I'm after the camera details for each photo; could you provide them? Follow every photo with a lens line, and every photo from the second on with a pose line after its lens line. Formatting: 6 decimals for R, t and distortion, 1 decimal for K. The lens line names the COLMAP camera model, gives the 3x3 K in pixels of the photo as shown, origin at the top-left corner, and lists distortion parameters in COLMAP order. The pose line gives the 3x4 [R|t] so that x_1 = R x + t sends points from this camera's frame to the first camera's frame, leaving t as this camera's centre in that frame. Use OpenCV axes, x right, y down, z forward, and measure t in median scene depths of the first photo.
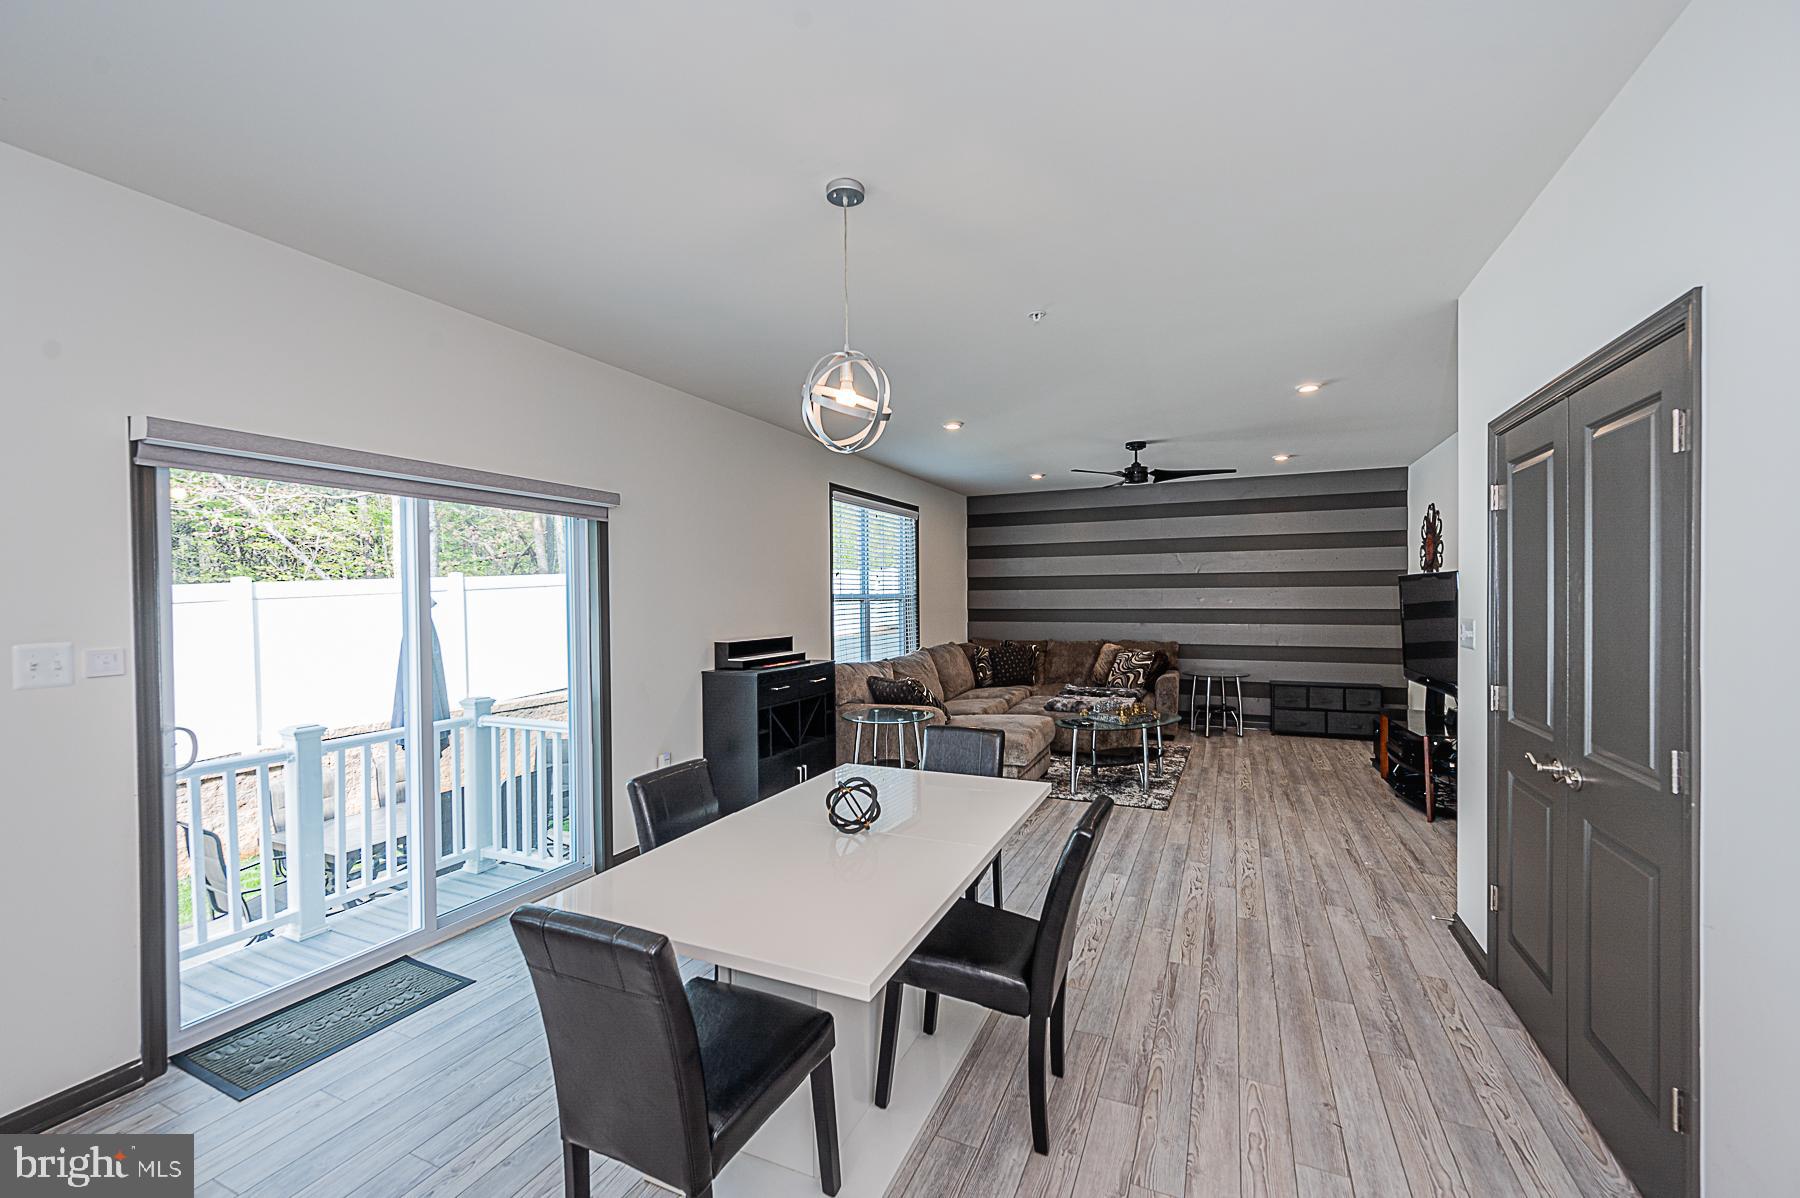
lens RADIAL K [[728.8, 0, 896.5], [0, 728.8, 609.9], [0, 0, 1]] dist [0.000563, -0.000034]
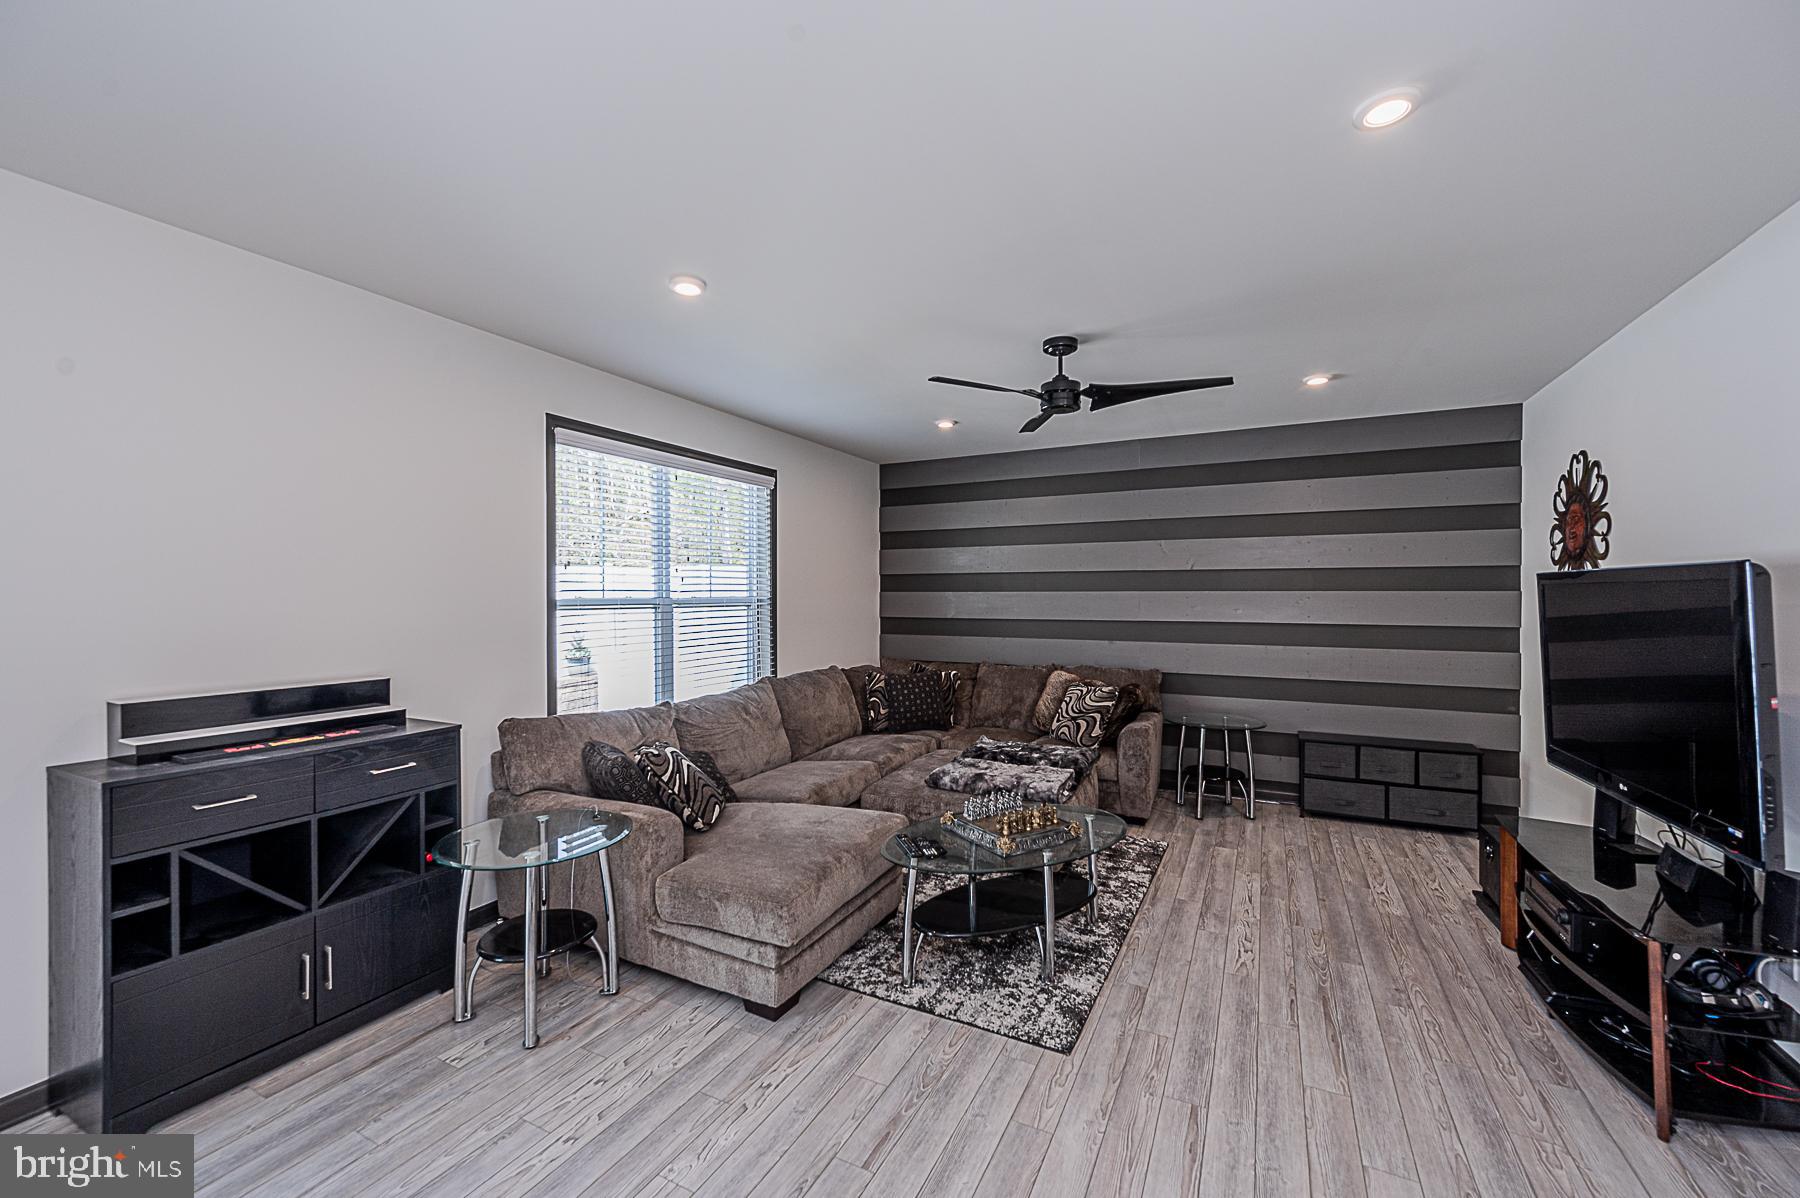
lens RADIAL K [[709.7, 0, 901.7], [0, 709.7, 605.9], [0, 0, 1]] dist [0.001528, 0.000034]
pose [[0.999030, 0.007939, -0.043305, 0.207875], [-0.008020, 0.999966, -0.001688, -0.015639], [0.043290, 0.002034, 0.999060, 0.392680]]
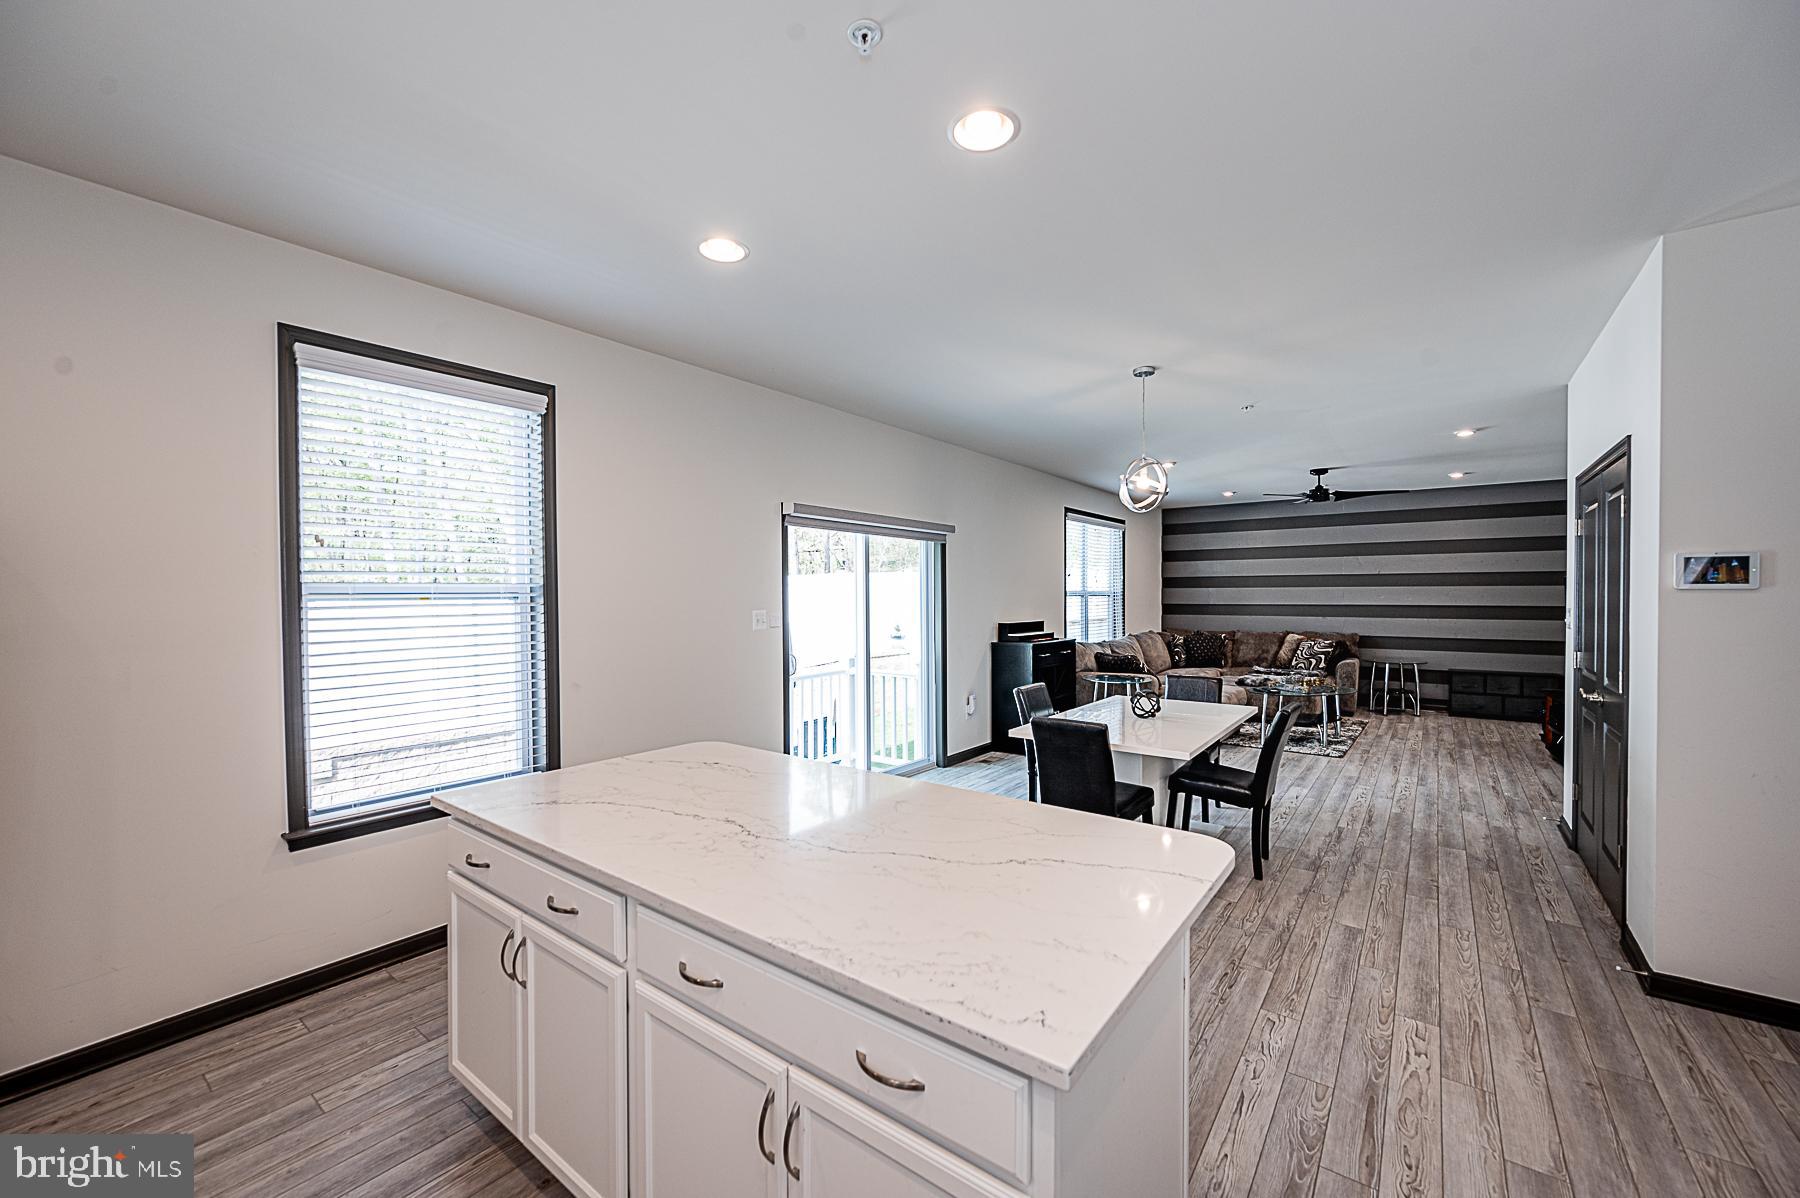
lens RADIAL K [[709.7, 0, 901.7], [0, 709.7, 605.9], [0, 0, 1]] dist [0.001528, 0.000034]
pose [[0.976869, 0.009093, -0.213647, -0.095590], [-0.009416, 0.999956, -0.000494, 0.009275], [0.213633, 0.002494, 0.976911, -0.302067]]
